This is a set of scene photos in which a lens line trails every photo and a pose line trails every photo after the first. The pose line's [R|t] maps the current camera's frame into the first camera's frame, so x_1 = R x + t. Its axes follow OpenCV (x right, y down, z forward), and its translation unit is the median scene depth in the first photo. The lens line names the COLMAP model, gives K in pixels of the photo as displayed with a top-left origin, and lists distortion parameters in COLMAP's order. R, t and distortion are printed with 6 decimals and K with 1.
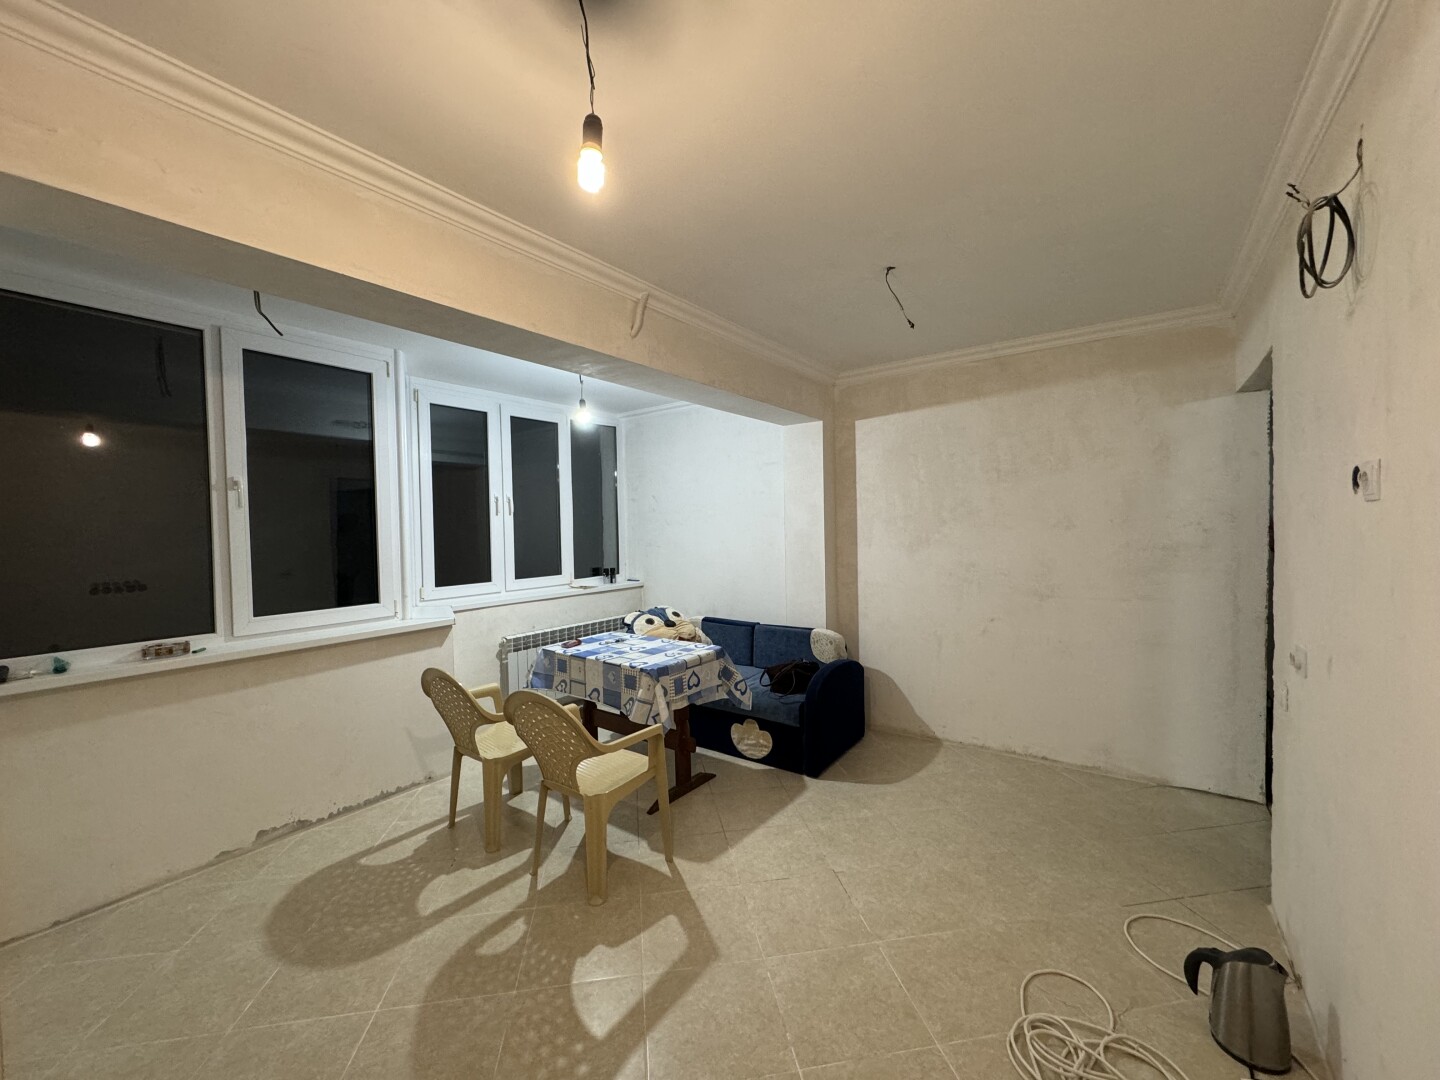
lens RADIAL K [[573.0, 0, 718.7], [0, 573.0, 538.2], [0, 0, 1]] dist [-0.002579, -0.000018]
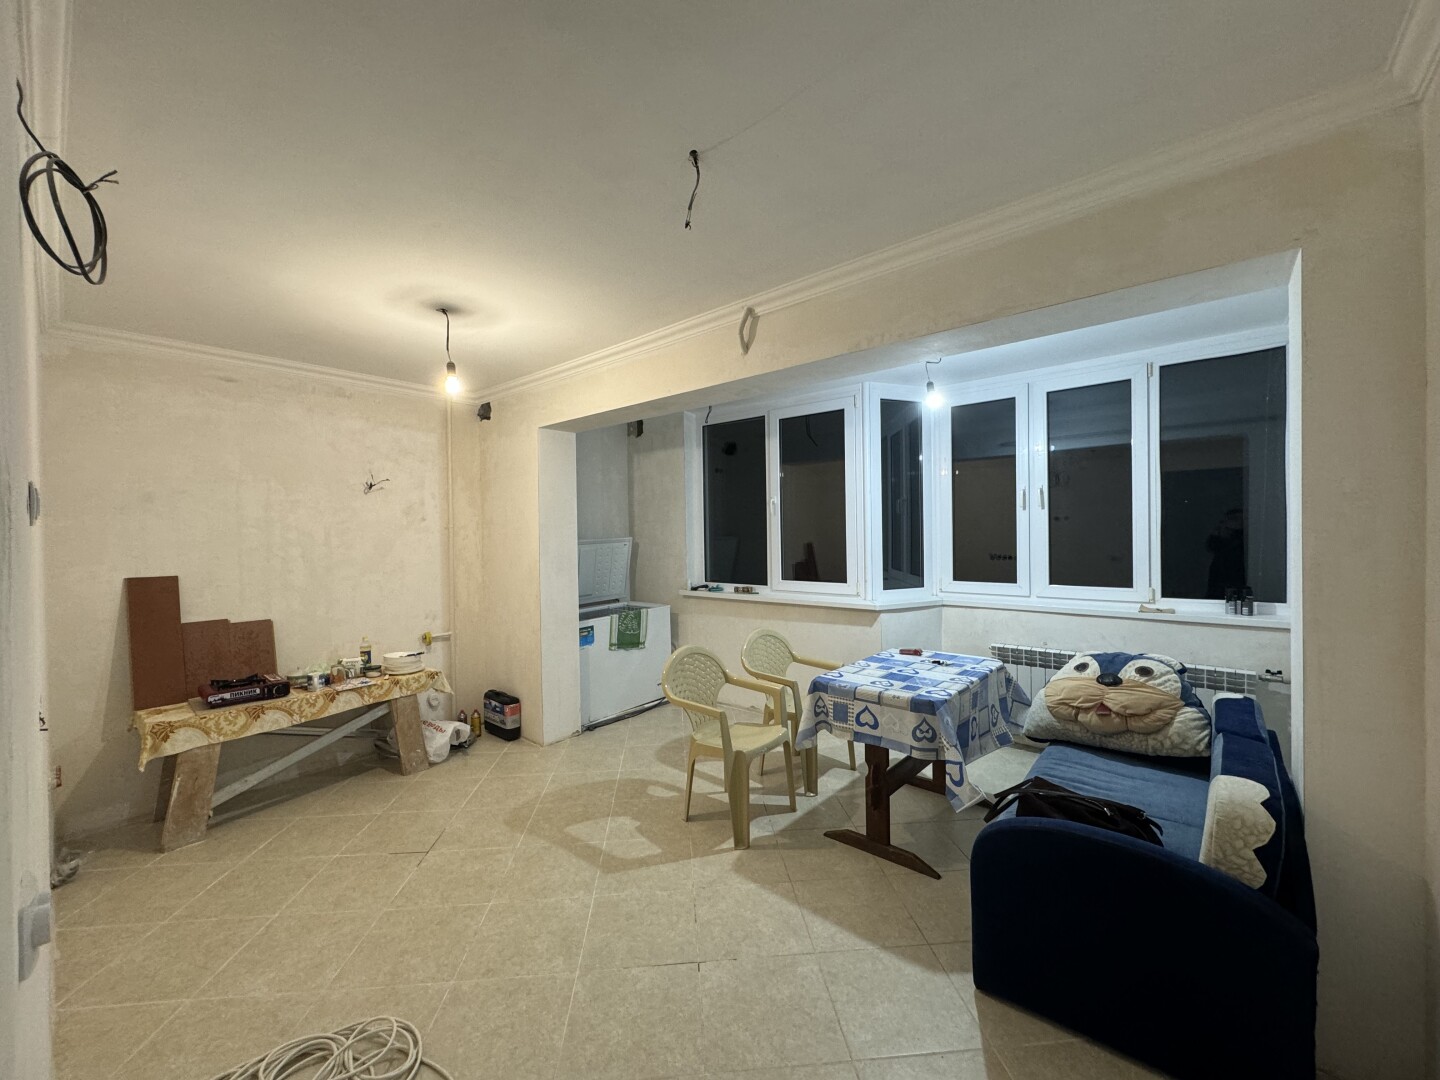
lens RADIAL K [[573.0, 0, 718.7], [0, 573.0, 538.2], [0, 0, 1]] dist [-0.002579, -0.000018]
pose [[-0.076925, 0.030752, -0.996563, 0.780502], [-0.003509, 0.999510, 0.031114, -0.031650], [0.997031, 0.005890, -0.076779, 0.858157]]
